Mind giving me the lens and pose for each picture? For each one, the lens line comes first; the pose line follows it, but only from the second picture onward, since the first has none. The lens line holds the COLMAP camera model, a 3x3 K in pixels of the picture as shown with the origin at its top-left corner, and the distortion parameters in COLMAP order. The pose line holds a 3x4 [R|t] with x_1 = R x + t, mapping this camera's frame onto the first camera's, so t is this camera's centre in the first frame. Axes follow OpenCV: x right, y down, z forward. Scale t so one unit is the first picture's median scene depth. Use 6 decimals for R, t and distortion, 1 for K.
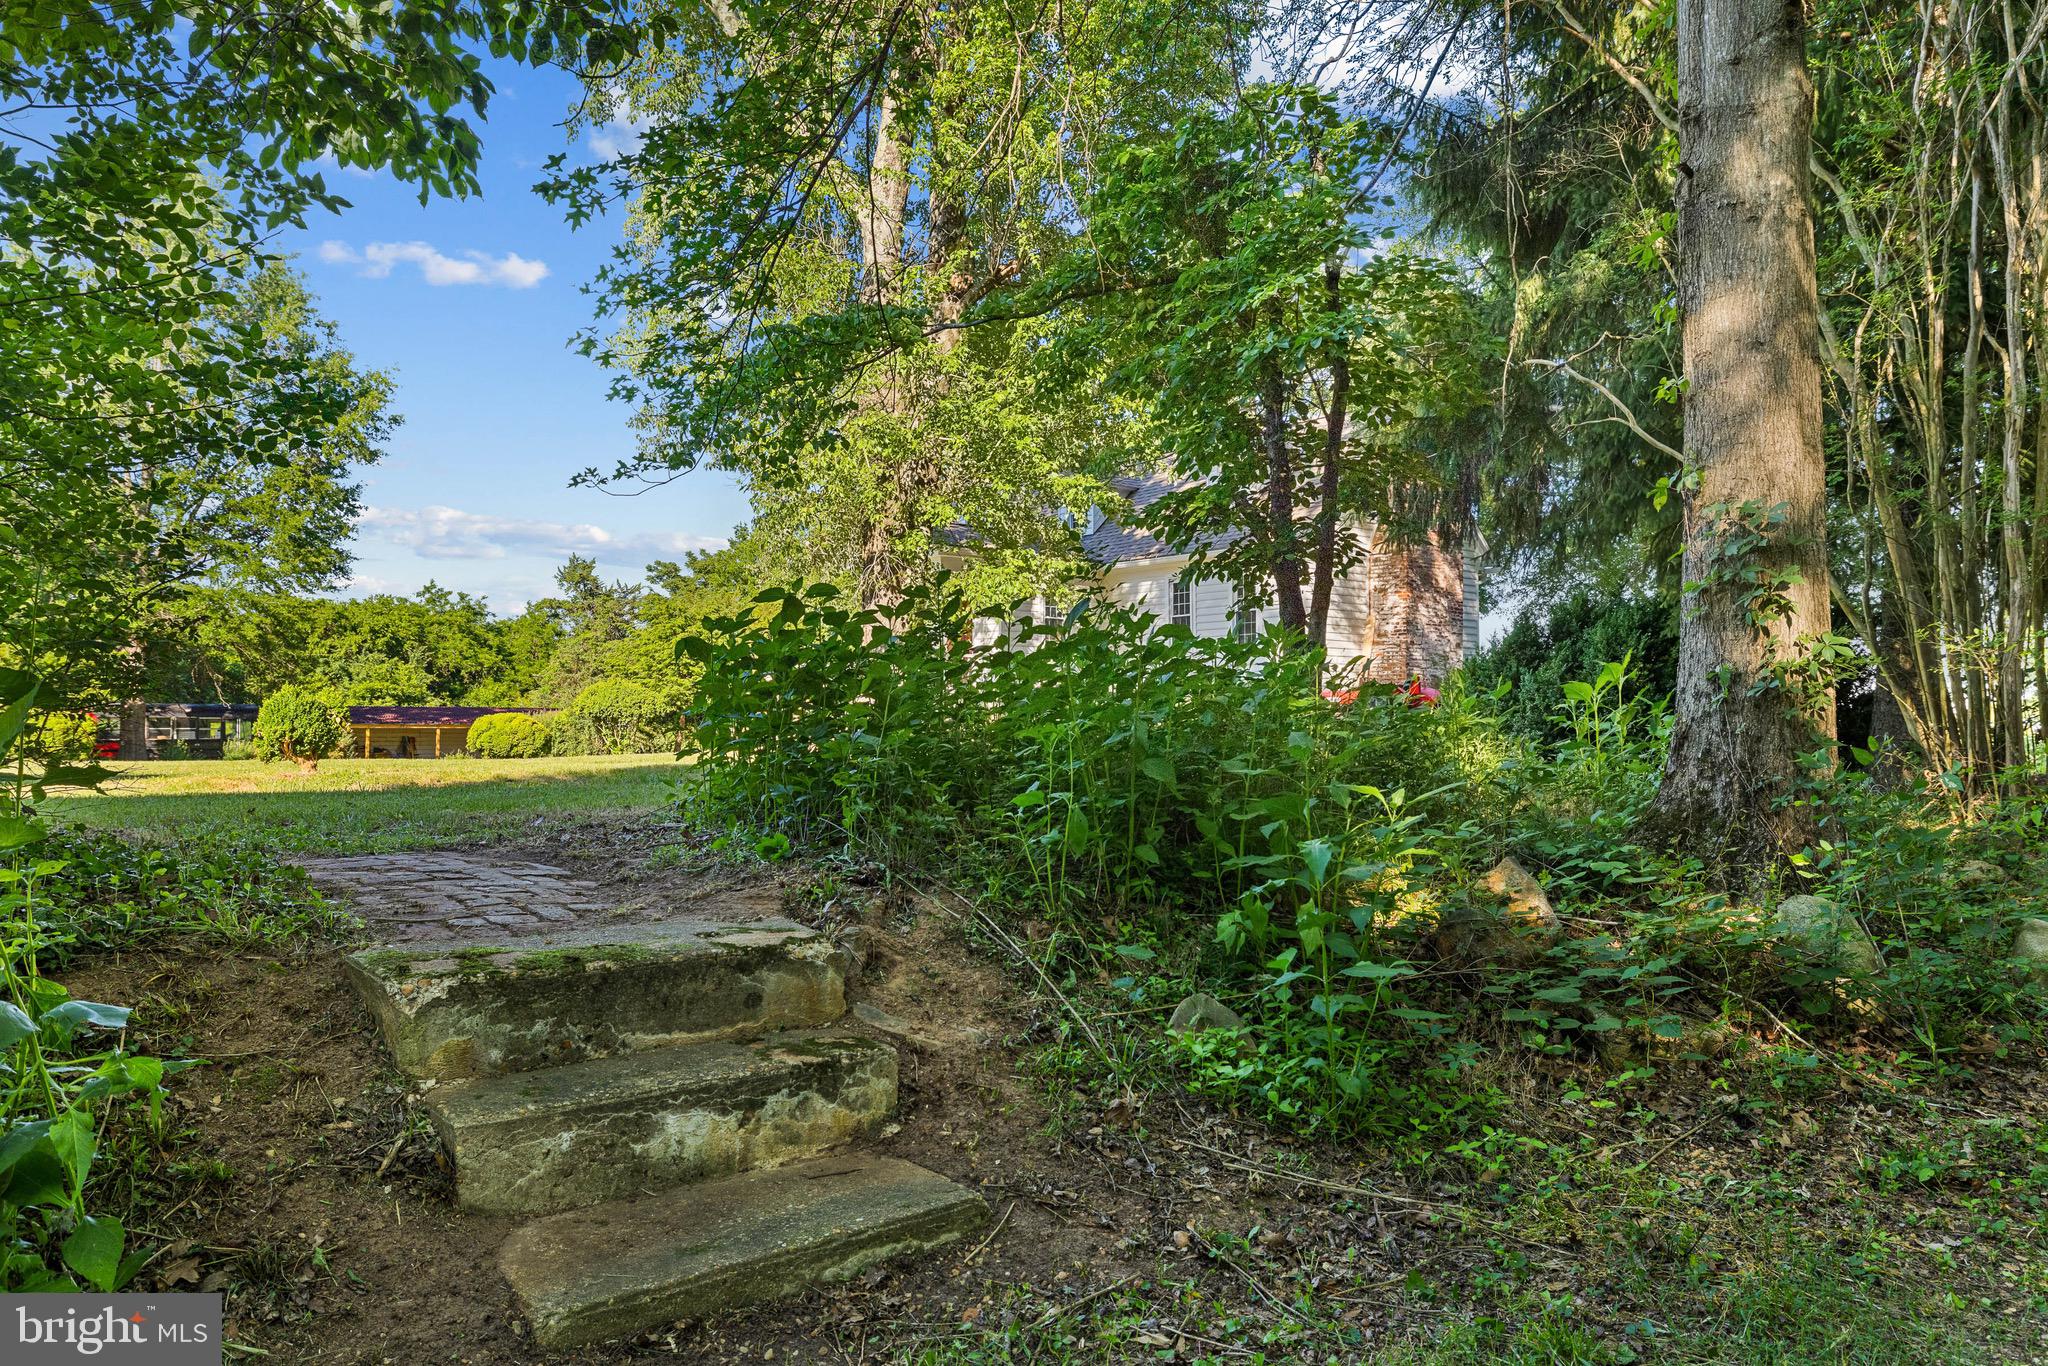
lens RADIAL K [[1392.0, 0, 1023.7], [0, 1392.0, 682.5], [0, 0, 1]] dist [0.015109, -0.022846]
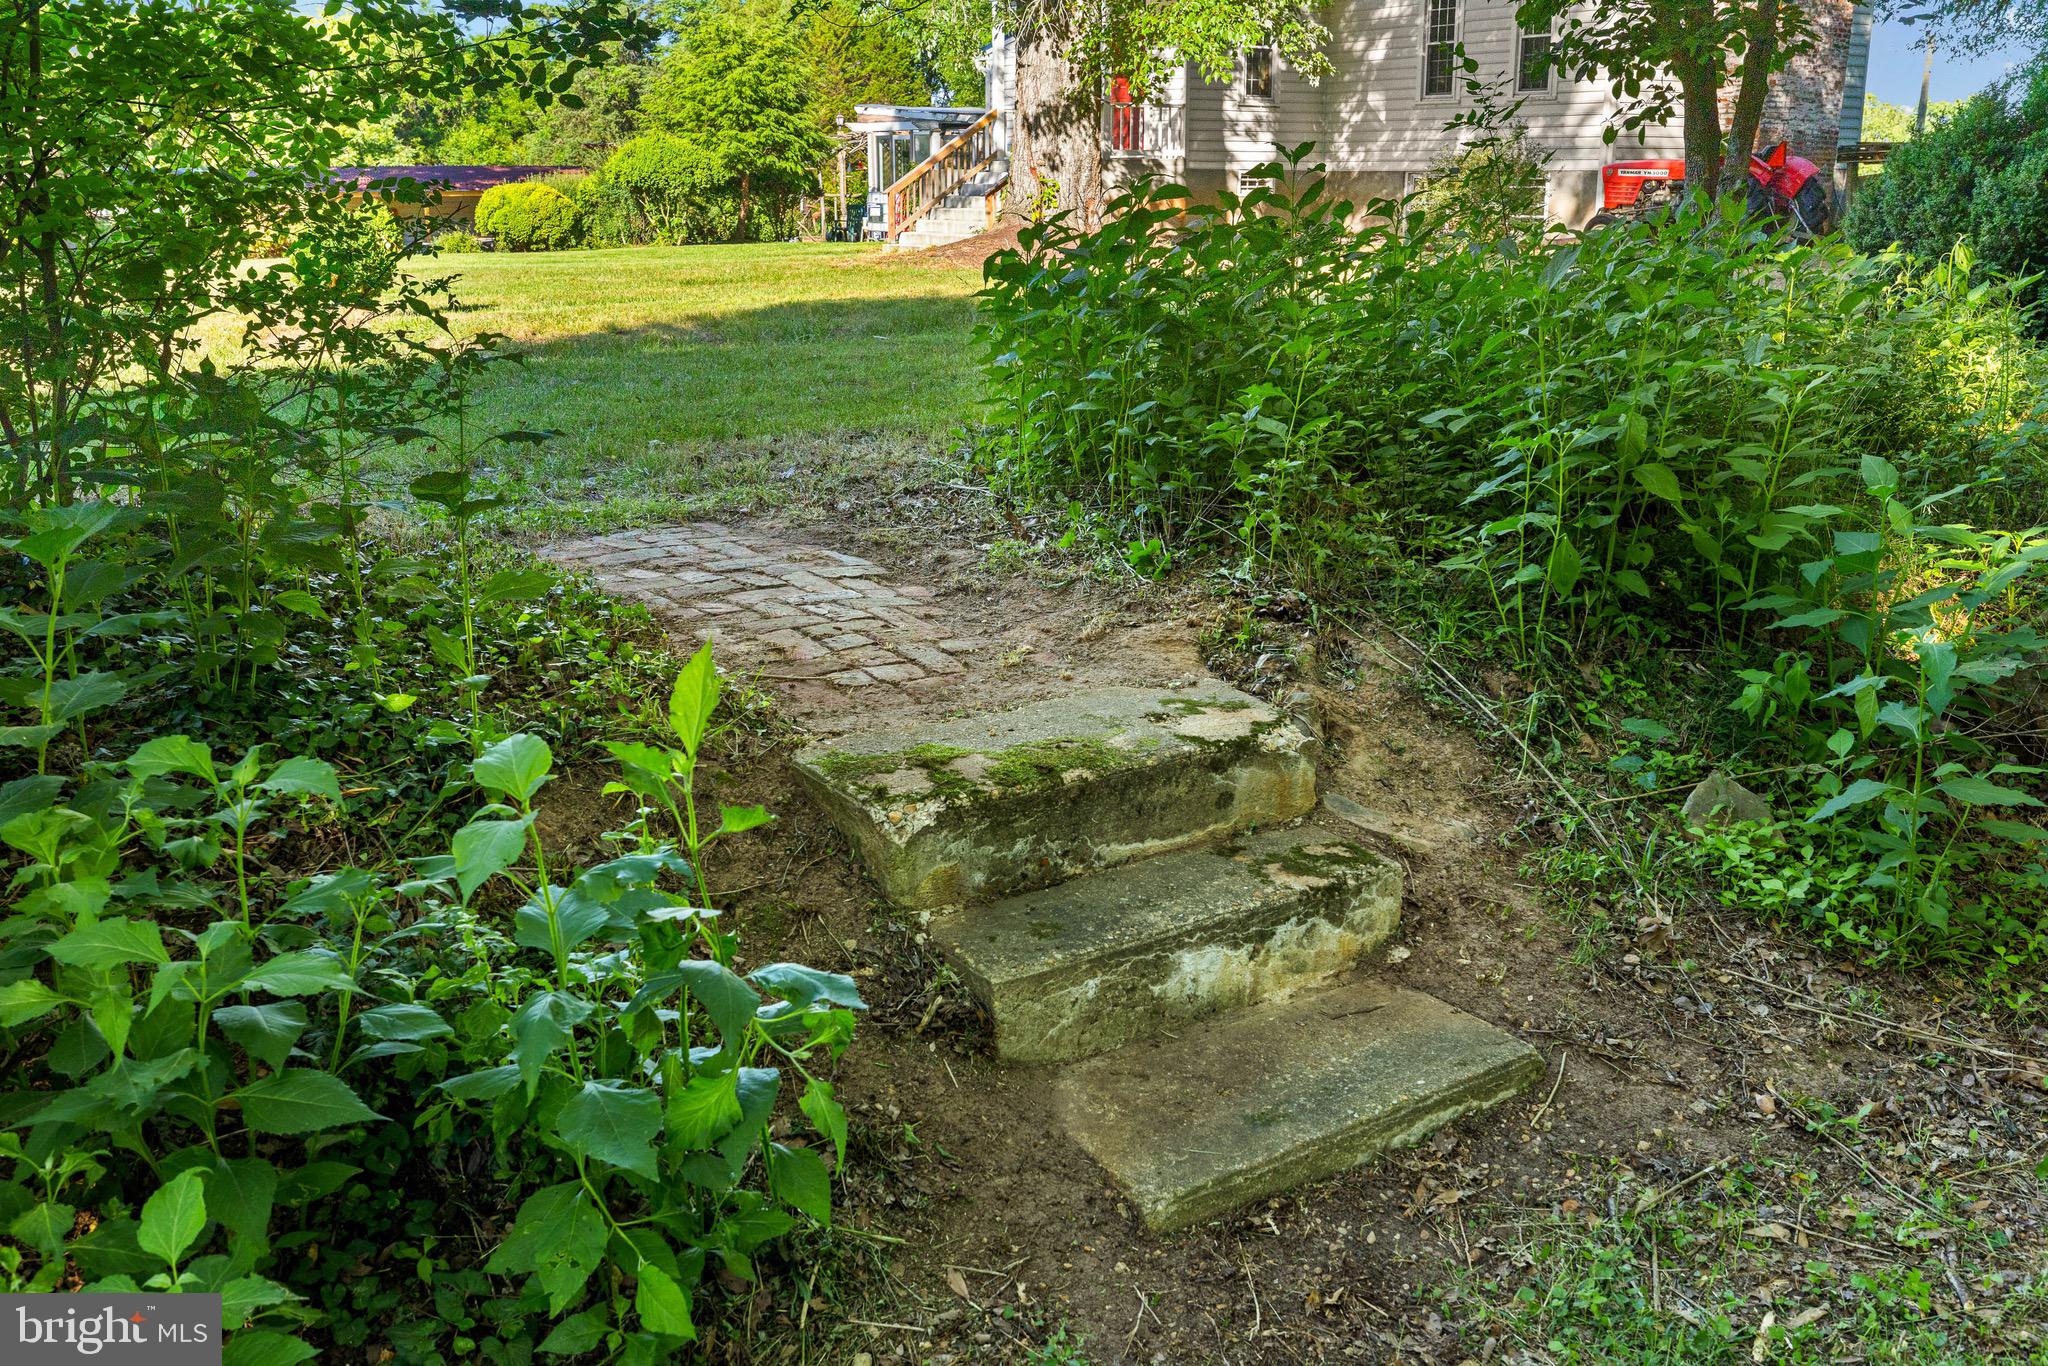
lens RADIAL K [[1821.0, 0, 1022.3], [0, 1821.0, 683.3], [0, 0, 1]] dist [0.020634, -0.012323]
pose [[0.996377, 0.017365, -0.083258, -0.240193], [0.008011, 0.955421, 0.295137, -0.187874], [0.084671, -0.294735, 0.951820, -0.073704]]
